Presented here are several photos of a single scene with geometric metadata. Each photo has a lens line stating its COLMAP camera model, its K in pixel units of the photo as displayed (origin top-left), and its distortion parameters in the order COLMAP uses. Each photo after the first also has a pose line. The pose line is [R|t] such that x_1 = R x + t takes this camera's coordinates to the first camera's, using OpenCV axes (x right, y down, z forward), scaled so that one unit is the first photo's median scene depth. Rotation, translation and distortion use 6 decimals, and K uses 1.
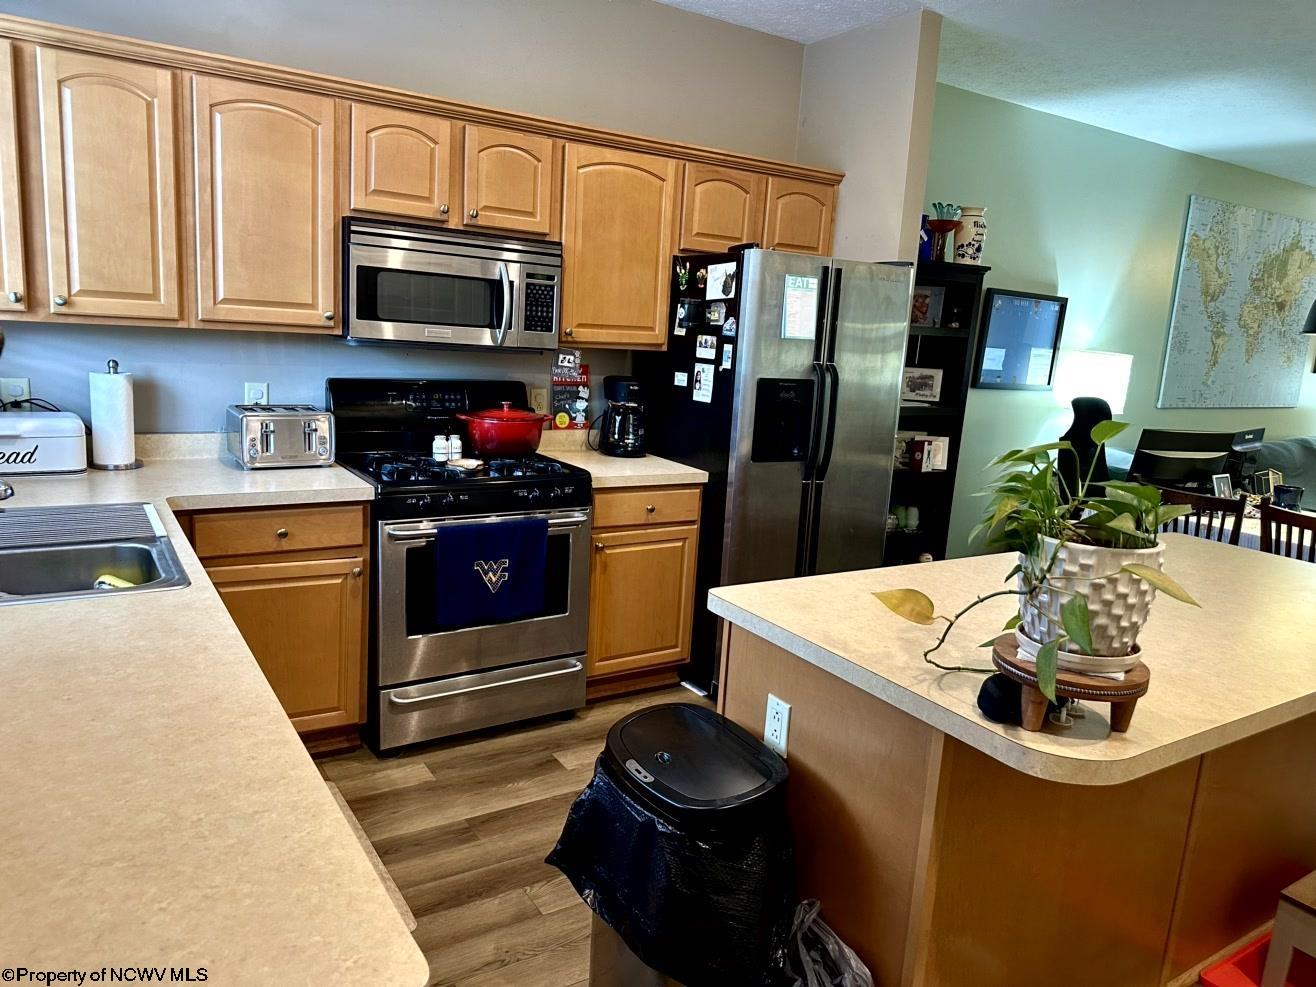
lens RADIAL K [[934.4, 0, 659.0], [0, 934.4, 496.2], [0, 0, 1]] dist [0.078393, -0.094063]
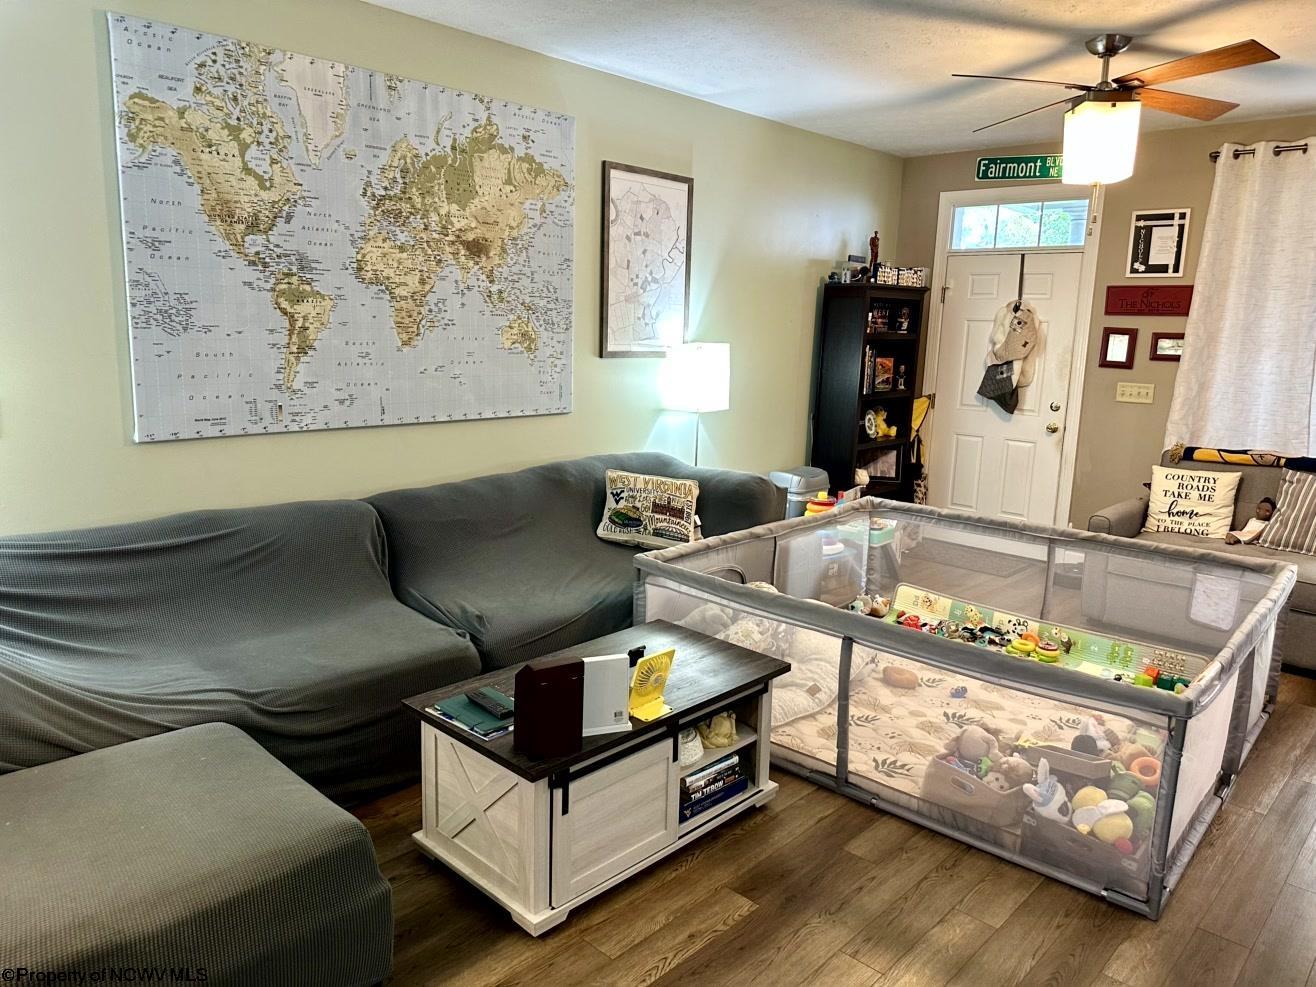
lens RADIAL K [[934.4, 0, 650.1], [0, 934.4, 492.2], [0, 0, 1]] dist [0.078393, -0.094063]
pose [[0.973742, -0.076040, 0.214581, 1.240832], [0.074677, 0.997103, 0.014462, -0.094467], [-0.215059, 0.001942, 0.976599, 0.795683]]
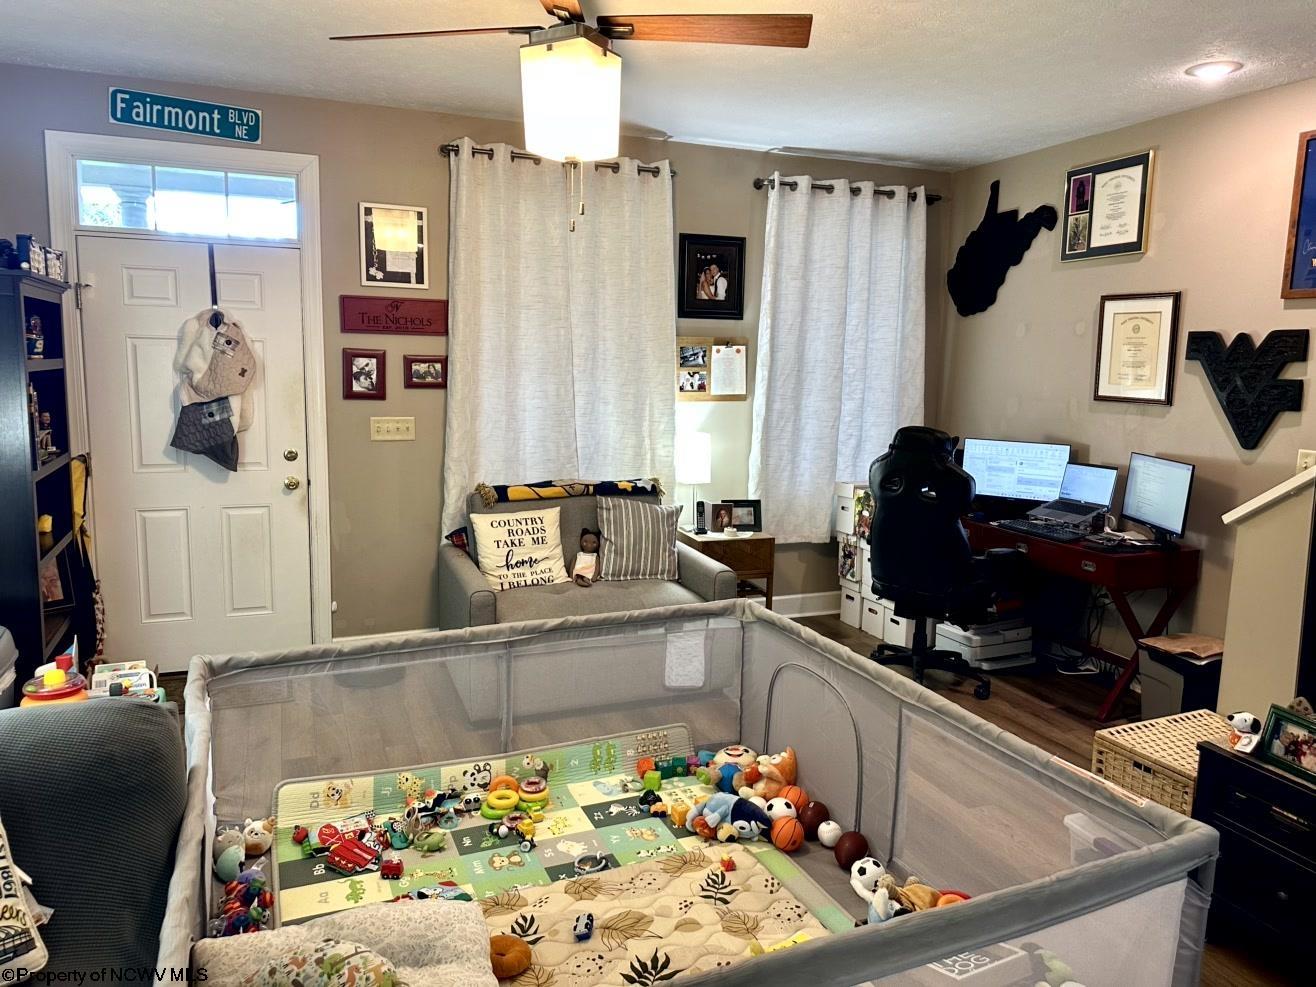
lens RADIAL K [[934.4, 0, 680.2], [0, 934.4, 482.8], [0, 0, 1]] dist [0.078393, -0.094063]
pose [[0.192173, -0.189536, 0.962884, 1.206422], [0.174376, 0.972154, 0.156559, -0.242530], [-0.965745, 0.137817, 0.219872, 1.544412]]
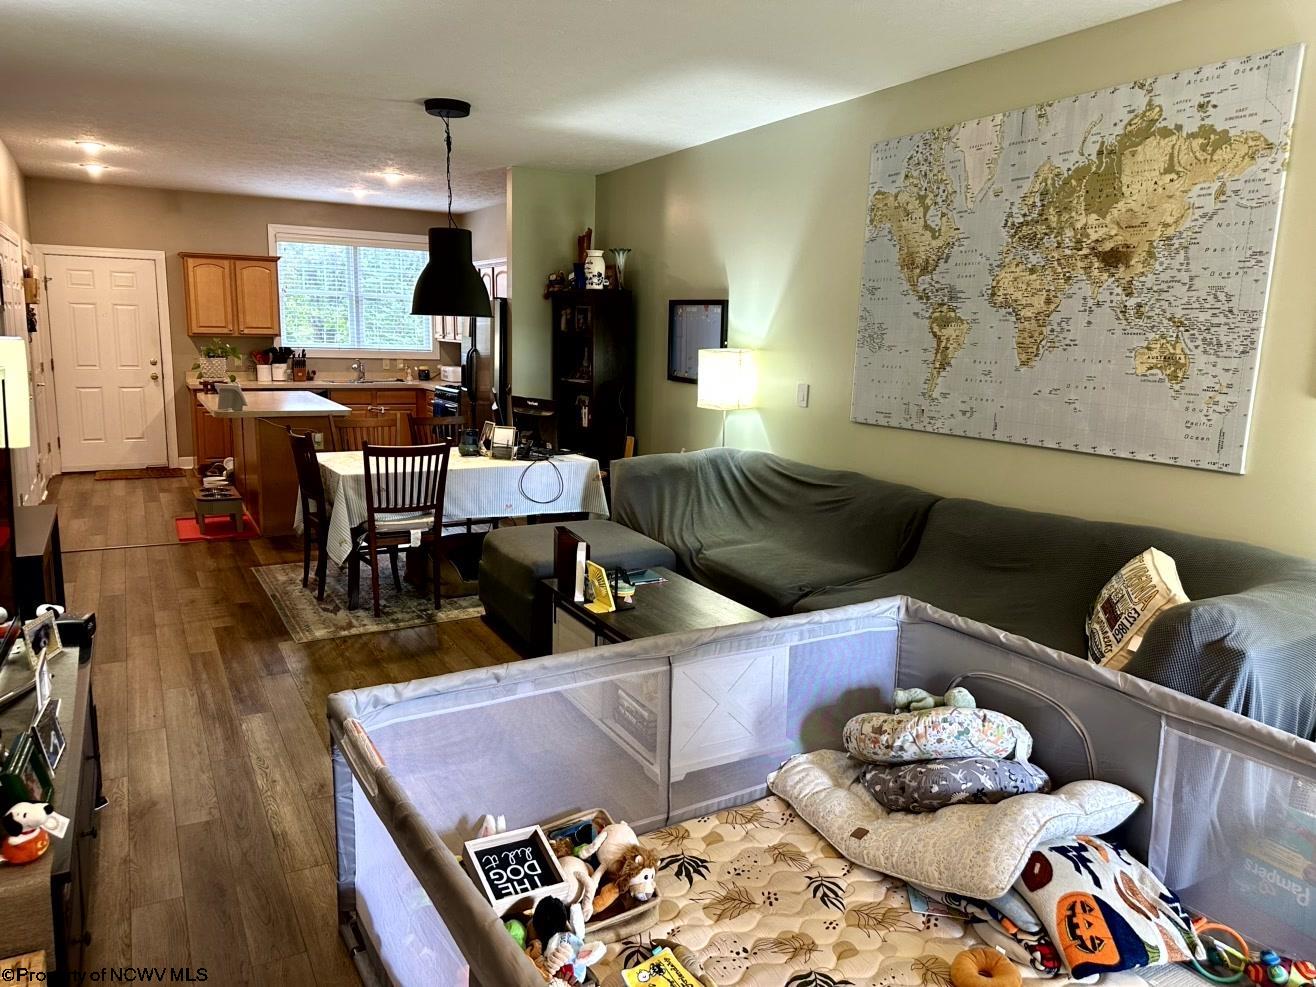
lens RADIAL K [[934.4, 0, 658.4], [0, 934.4, 498.7], [0, 0, 1]] dist [0.078393, -0.094063]
pose [[-0.064198, 0.112481, -0.991578, 2.386392], [-0.213935, 0.968975, 0.123768, -0.166447], [0.974736, 0.220079, -0.038142, 1.606194]]
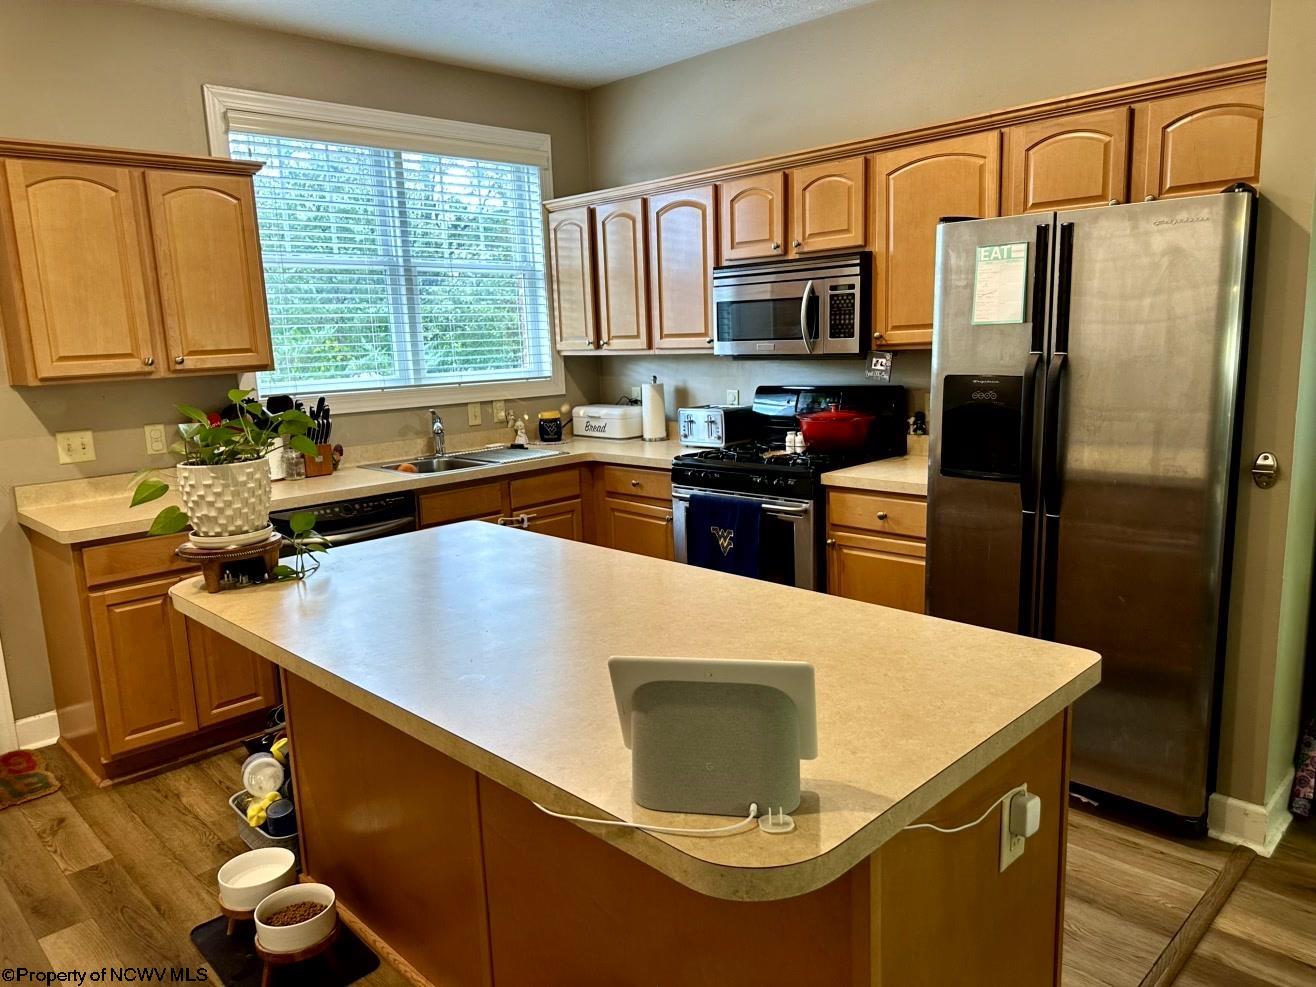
lens RADIAL K [[934.4, 0, 661.9], [0, 934.4, 493.2], [0, 0, 1]] dist [0.078393, -0.094063]
pose [[0.199009, 0.095925, -0.975292, 0.870172], [-0.130881, 0.988884, 0.070556, -0.046822], [0.971219, 0.113606, 0.209352, 0.573759]]
